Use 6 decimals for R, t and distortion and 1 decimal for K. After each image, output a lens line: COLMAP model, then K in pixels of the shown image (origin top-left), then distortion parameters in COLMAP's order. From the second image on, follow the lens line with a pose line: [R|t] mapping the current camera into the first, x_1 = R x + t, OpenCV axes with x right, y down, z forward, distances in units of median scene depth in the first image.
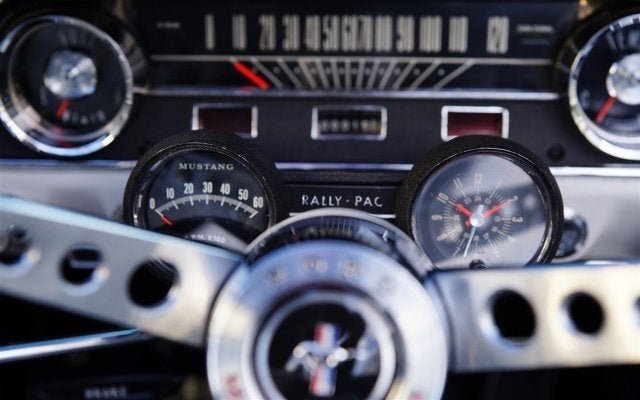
lens RADIAL K [[1056.0, 0, 320.0], [0, 1056.0, 200.0], [0, 0, 1]] dist [0.031625, 0.016822]
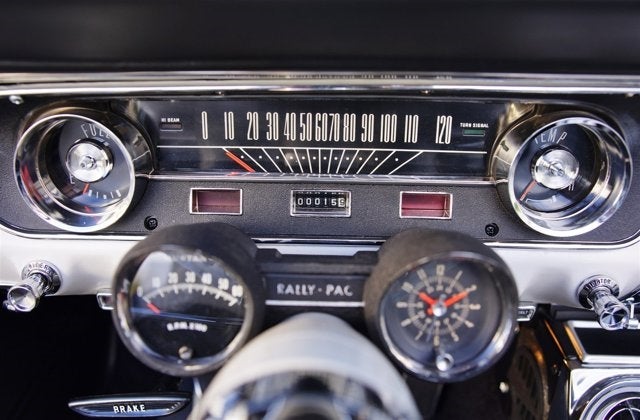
lens RADIAL K [[489.8, 0, 320.0], [0, 489.8, 210.0], [0, 0, 1]] dist [0.001257, 0.002905]
pose [[0.999540, -0.001131, 0.030291, 0.009816], [-0.000706, 0.998165, 0.060555, -0.098764], [-0.030303, -0.060549, 0.997705, 0.445353]]
